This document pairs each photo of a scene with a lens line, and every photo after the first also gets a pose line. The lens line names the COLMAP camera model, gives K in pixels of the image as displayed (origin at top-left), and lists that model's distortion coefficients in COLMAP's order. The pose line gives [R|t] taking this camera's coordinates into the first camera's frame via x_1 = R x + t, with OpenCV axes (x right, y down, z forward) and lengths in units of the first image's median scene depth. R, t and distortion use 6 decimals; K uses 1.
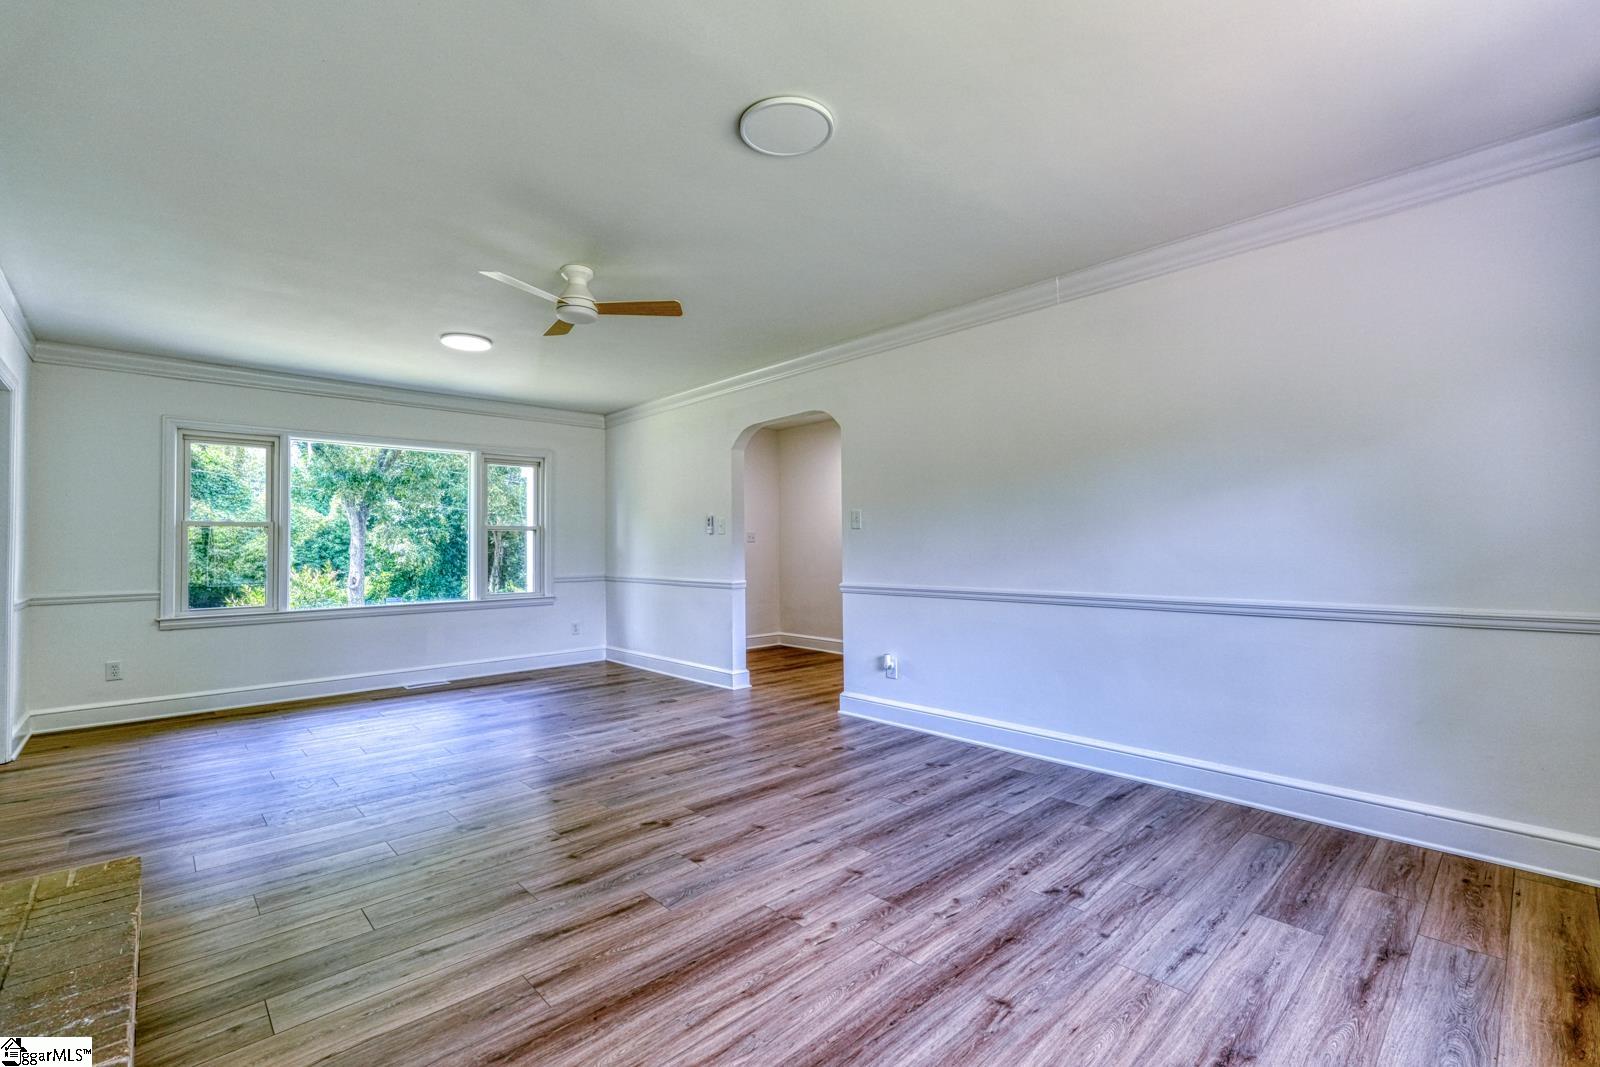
lens RADIAL K [[696.7, 0, 801.5], [0, 696.7, 533.0], [0, 0, 1]] dist [0.001536, 0.000161]
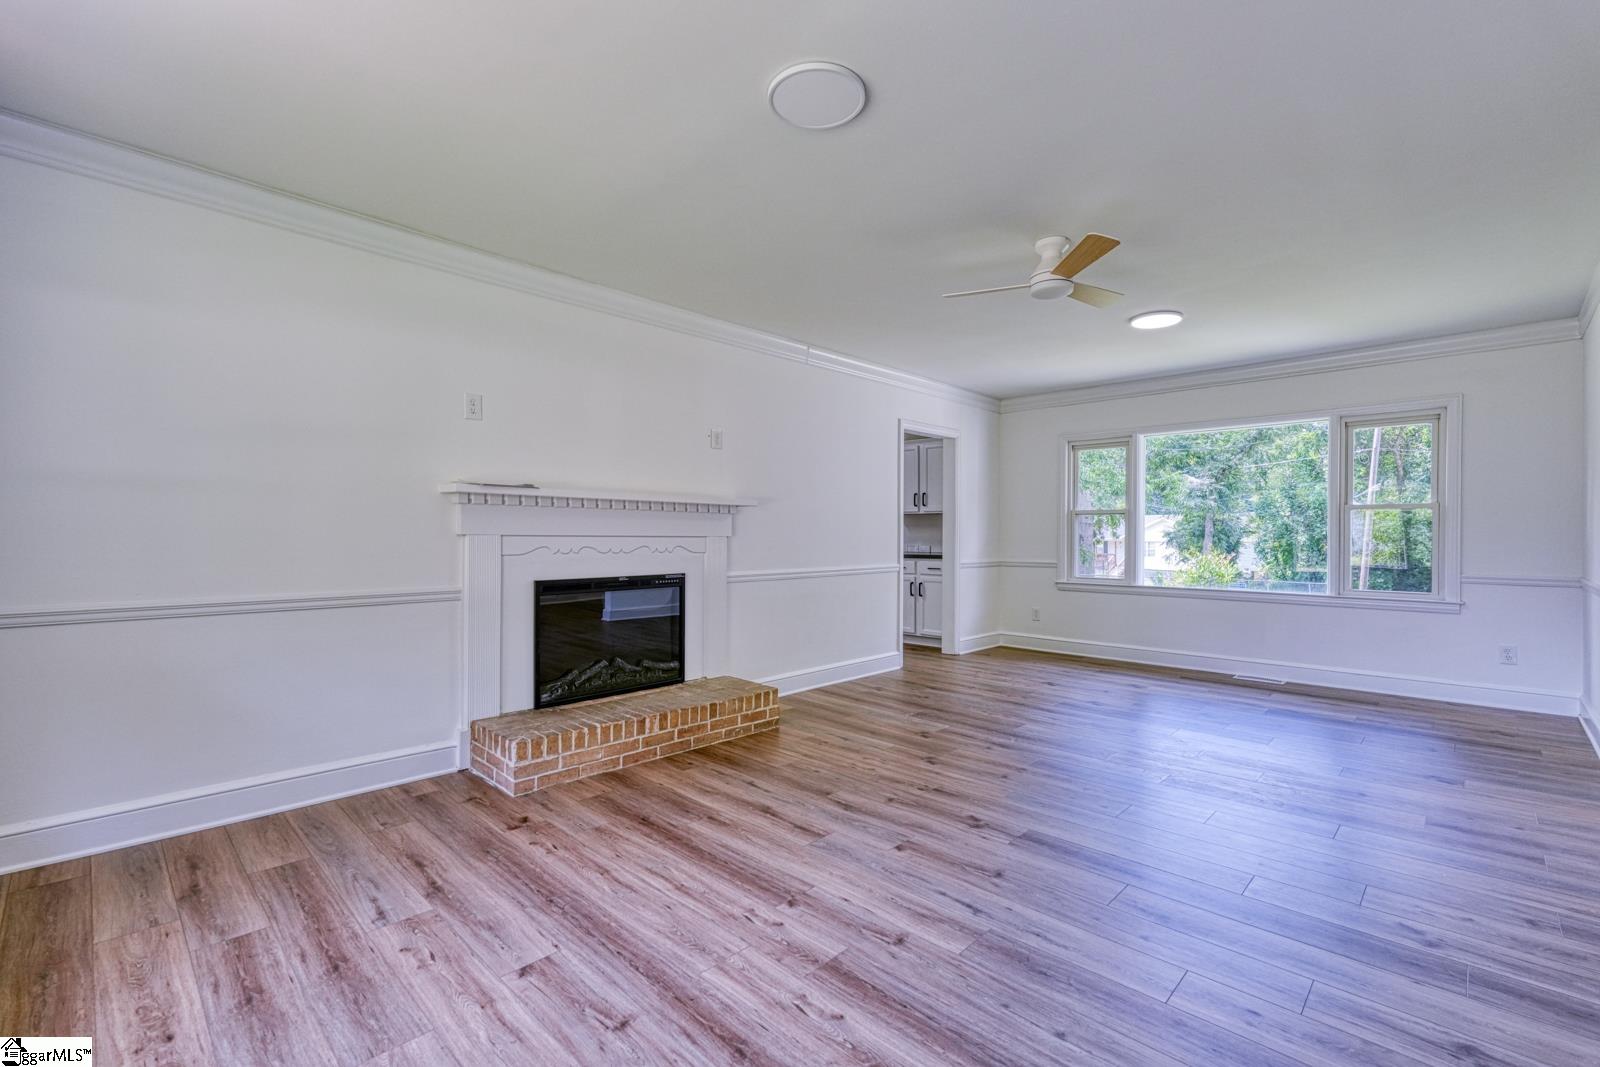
lens RADIAL K [[696.7, 0, 801.5], [0, 696.7, 533.0], [0, 0, 1]] dist [0.001536, 0.000161]
pose [[0.050064, 0.010431, -0.998692, 0.915265], [0.016850, 0.999794, 0.011287, 0.006524], [0.998604, -0.017393, 0.049878, 0.898596]]
